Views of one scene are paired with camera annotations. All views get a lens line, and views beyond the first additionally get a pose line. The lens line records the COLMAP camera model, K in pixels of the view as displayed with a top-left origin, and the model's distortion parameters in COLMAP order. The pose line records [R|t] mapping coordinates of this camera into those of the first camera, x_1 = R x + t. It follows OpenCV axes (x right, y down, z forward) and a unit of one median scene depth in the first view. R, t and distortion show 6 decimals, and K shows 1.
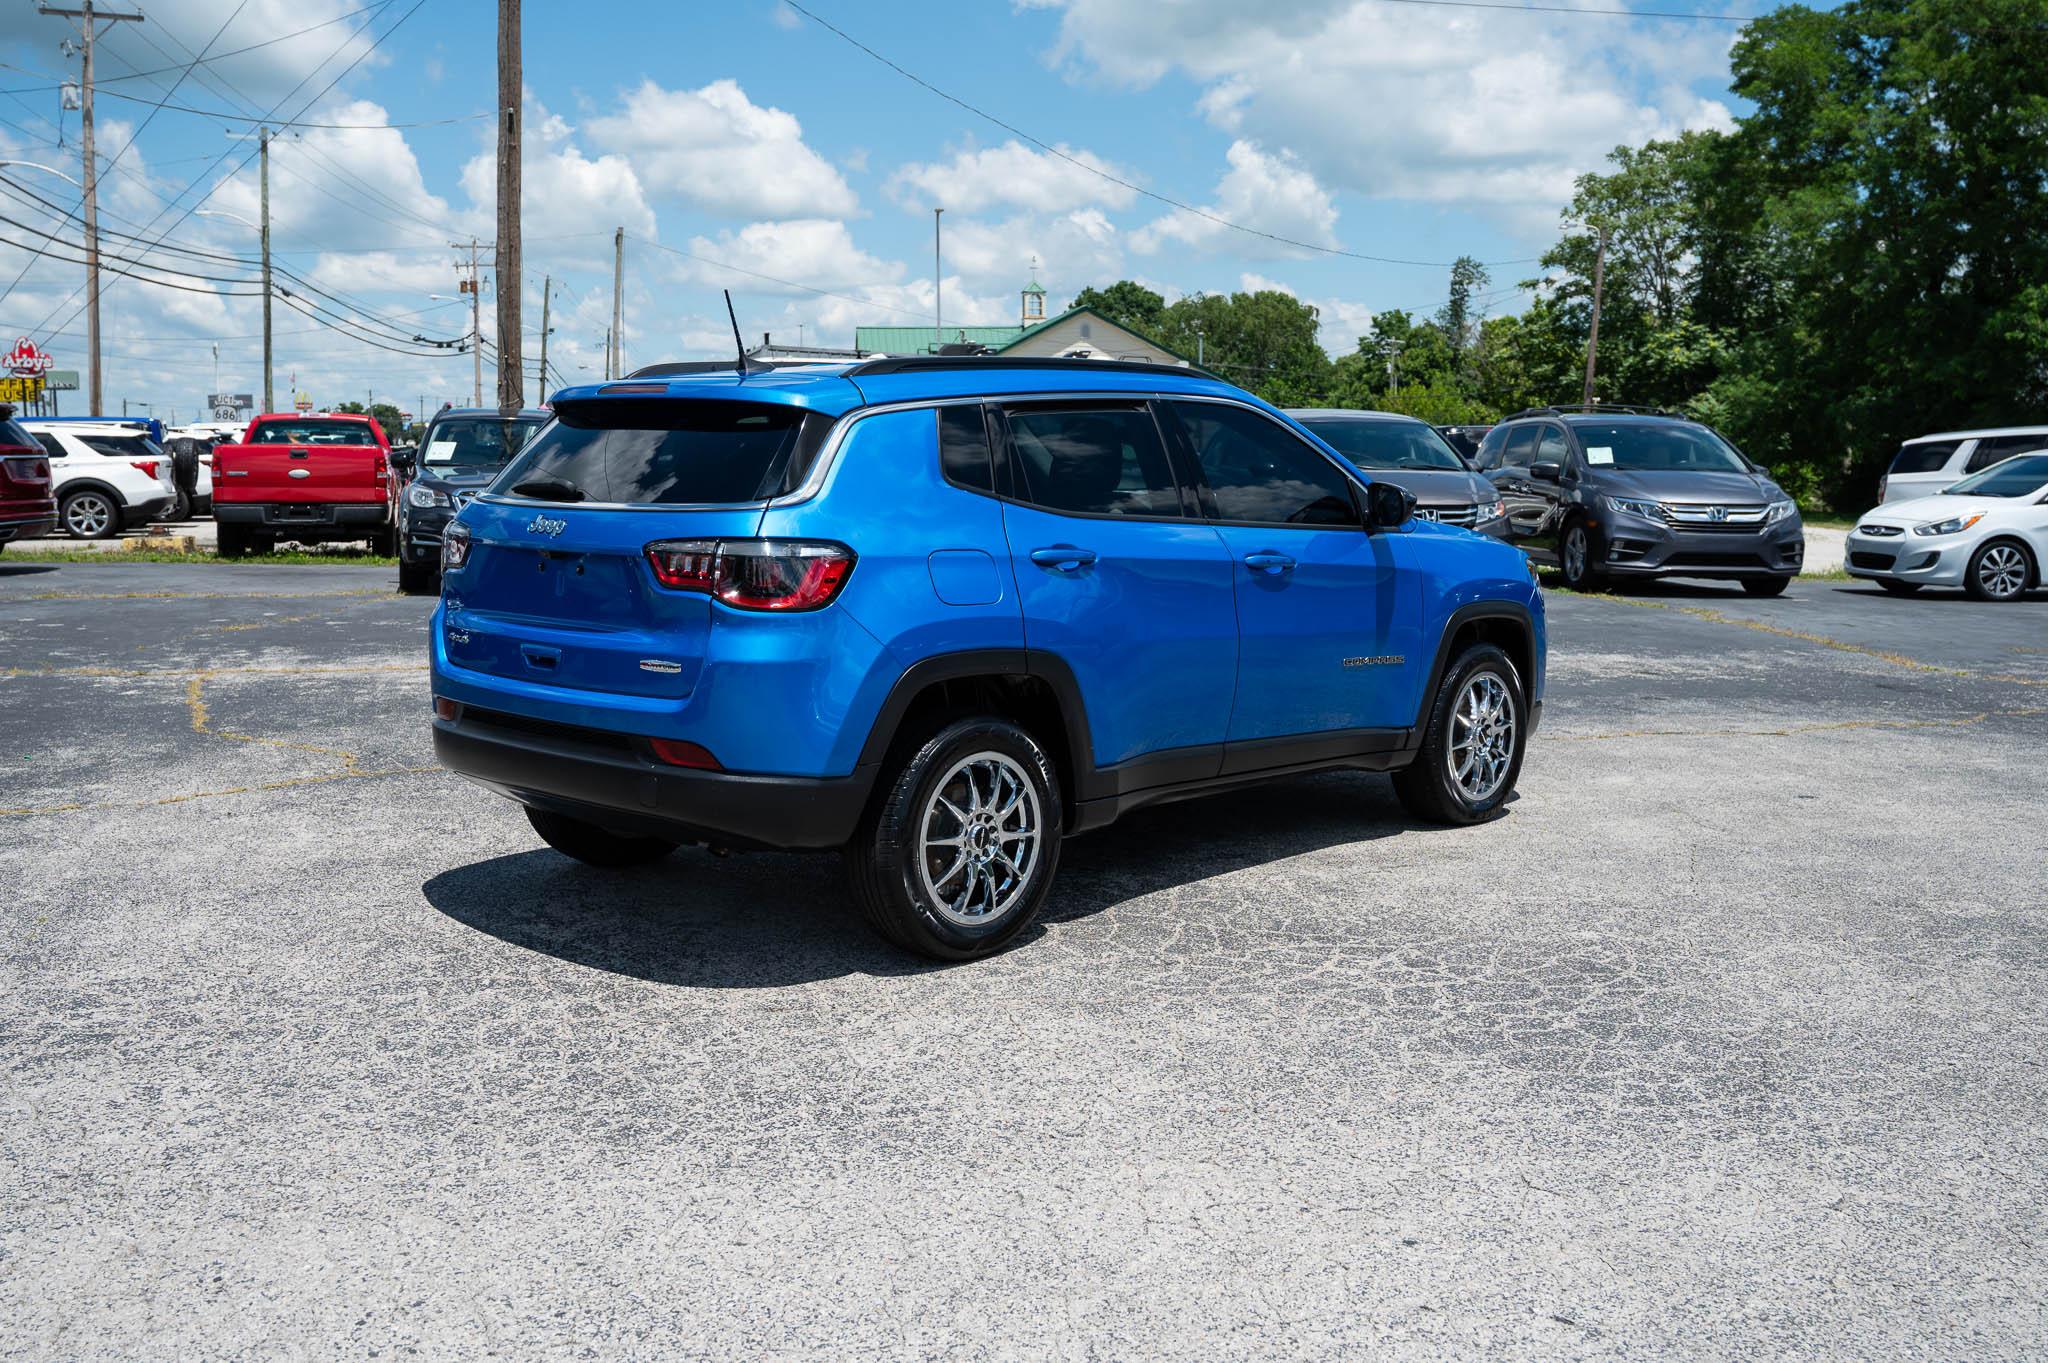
lens RADIAL K [[2033.1, 0, 1013.3], [0, 2033.1, 684.0], [0, 0, 1]] dist [-0.004760, 0.004509]
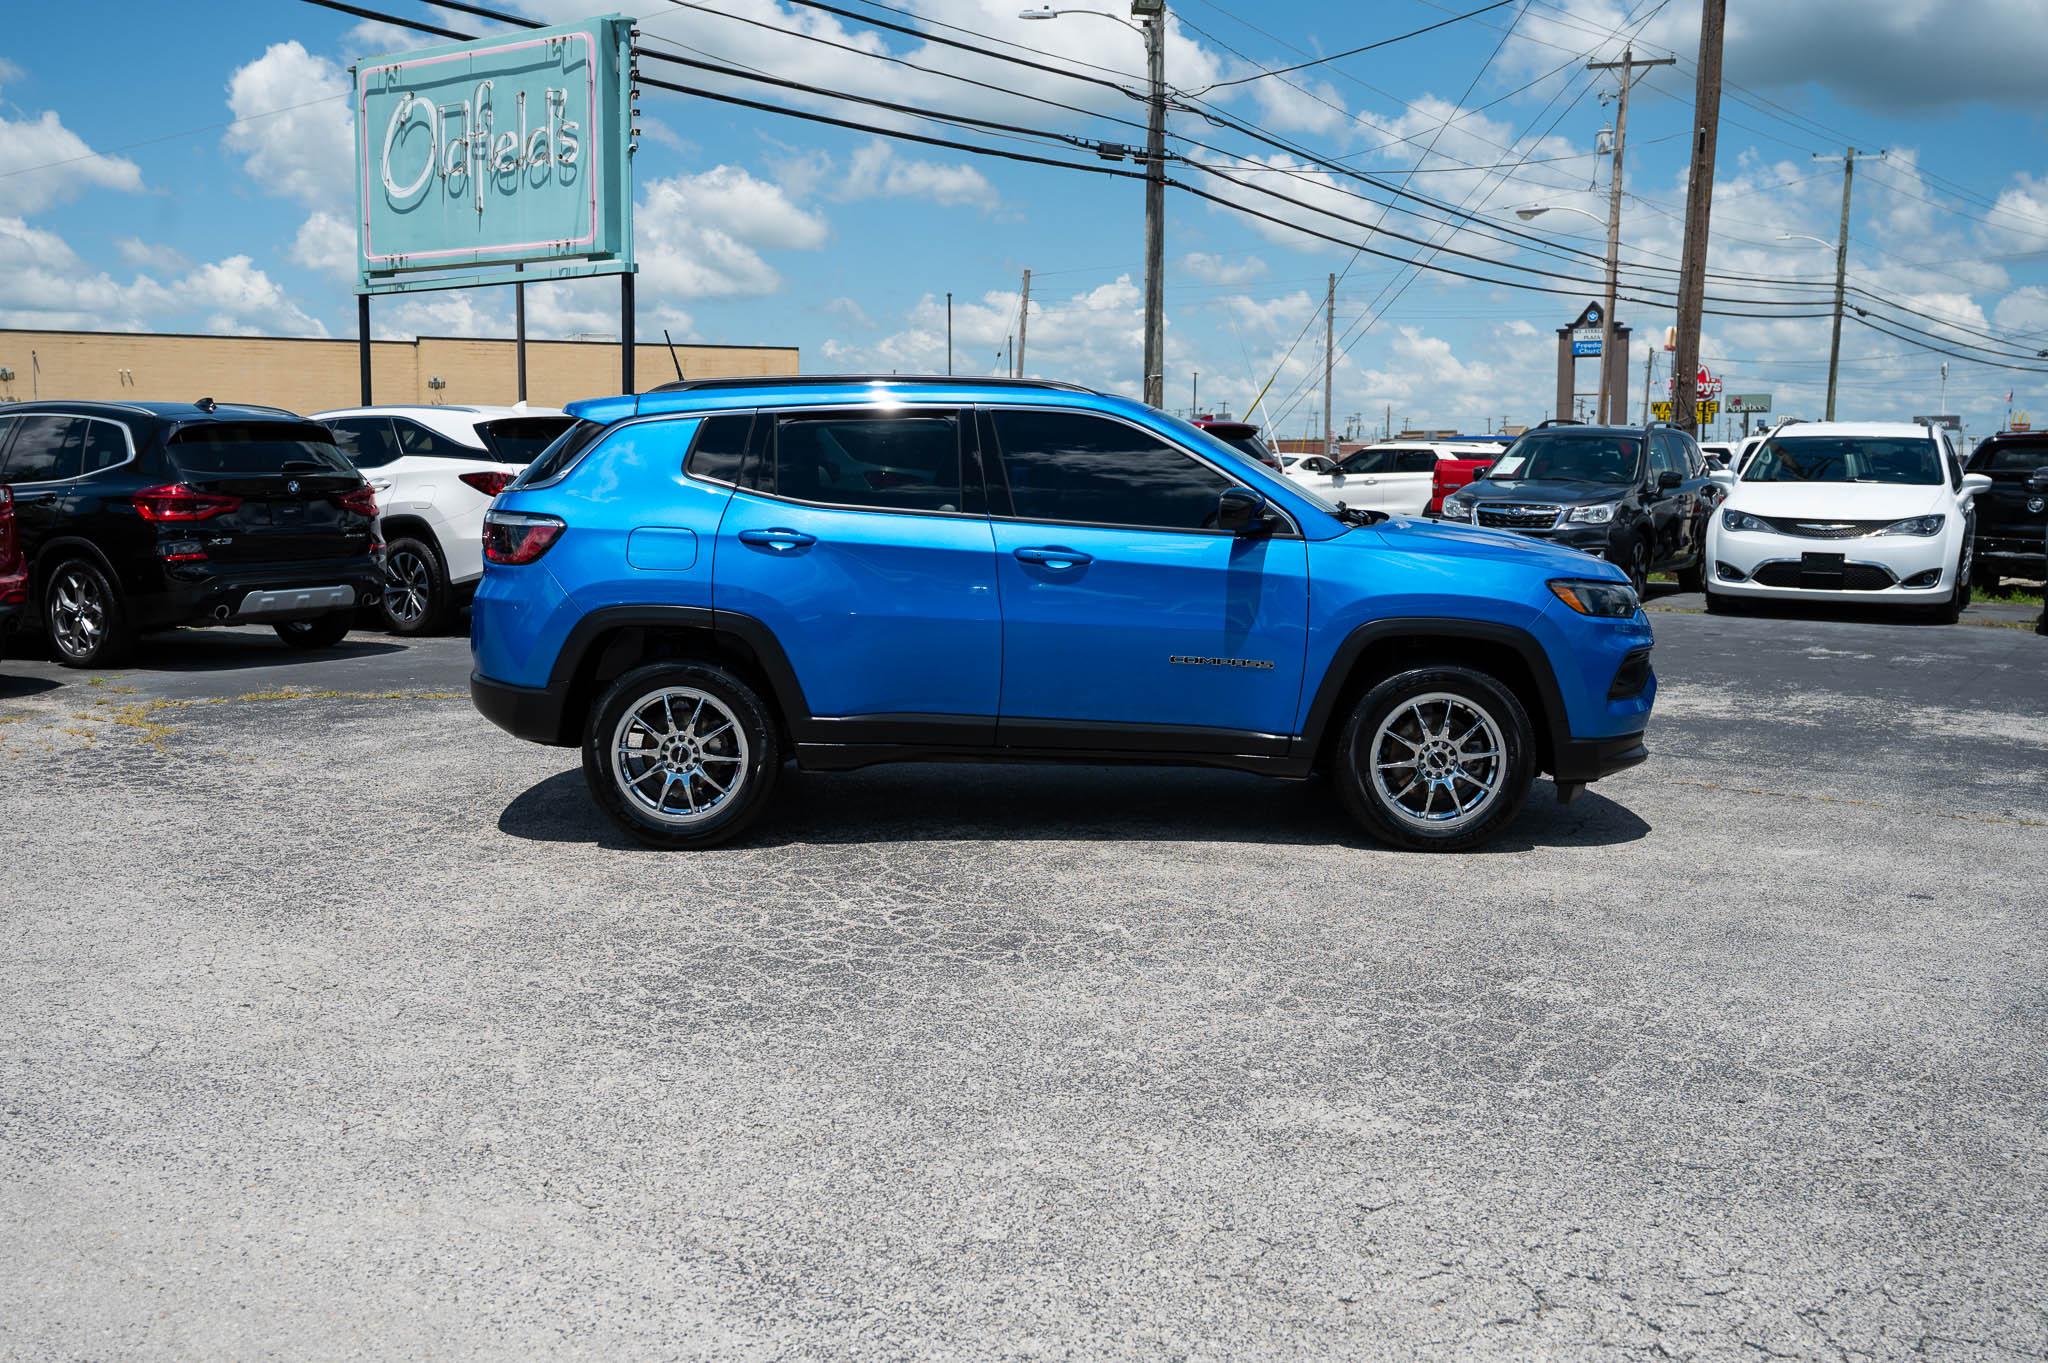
lens RADIAL K [[2033.1, 0, 1013.3], [0, 2033.1, 684.0], [0, 0, 1]] dist [-0.004760, 0.004509]
pose [[0.689645, 0.086614, -0.718949, 0.120323], [-0.094252, 0.995112, 0.029473, -0.002968], [0.717988, 0.047436, 0.694437, 0.030513]]
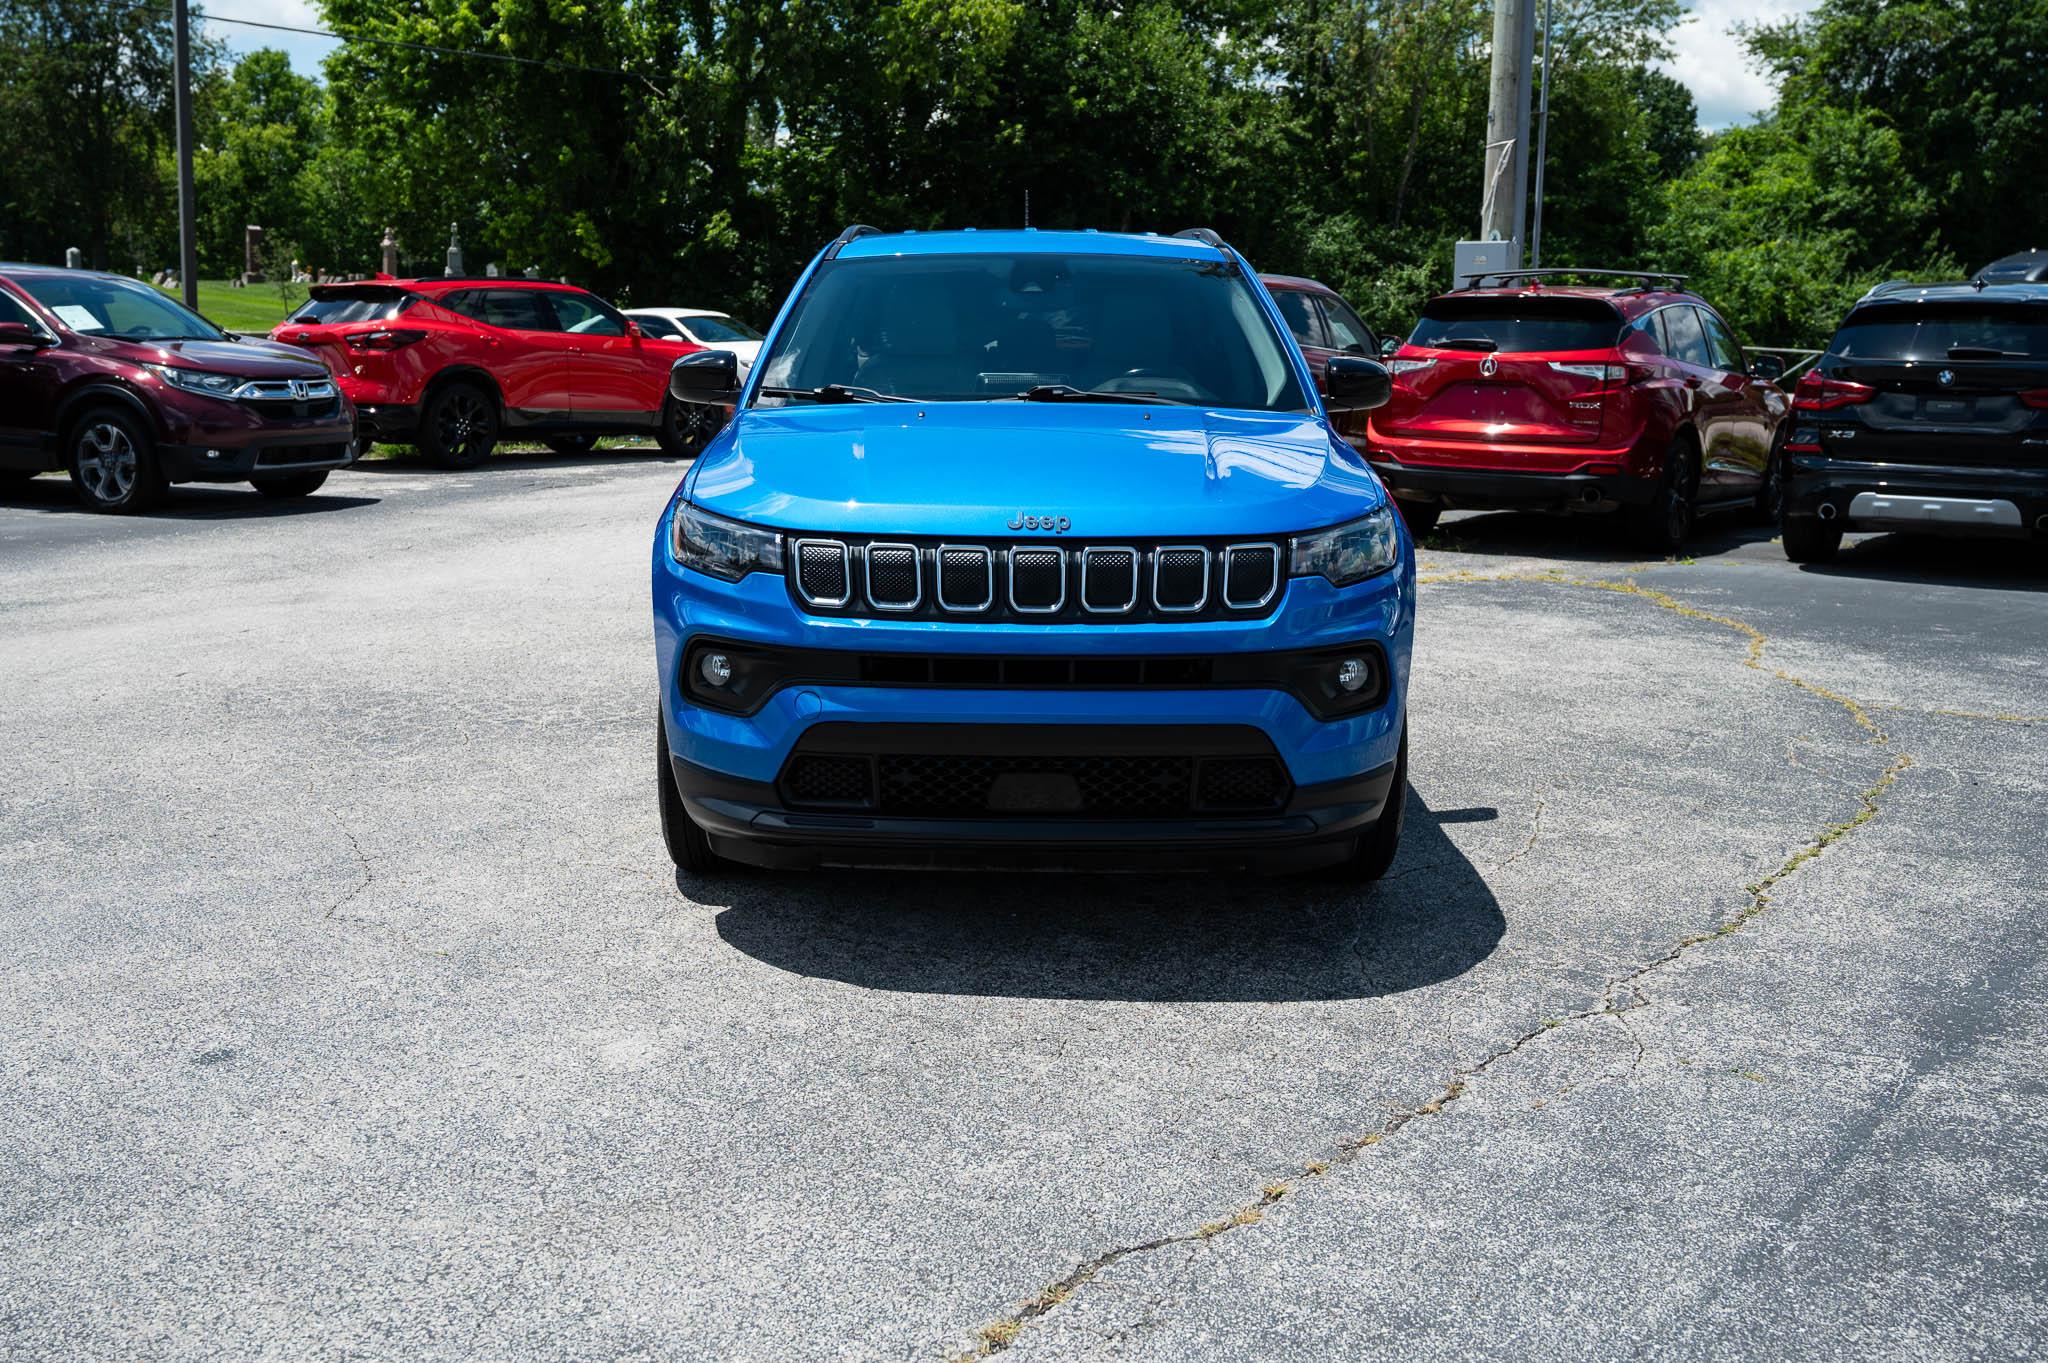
lens RADIAL K [[2033.1, 0, 1013.3], [0, 2033.1, 684.0], [0, 0, 1]] dist [-0.004760, 0.004509]
pose [[-0.731291, 0.109322, -0.673247, 0.094674], [-0.099867, 0.959272, 0.264244, -0.028481], [0.674715, 0.260474, -0.690589, 0.240650]]
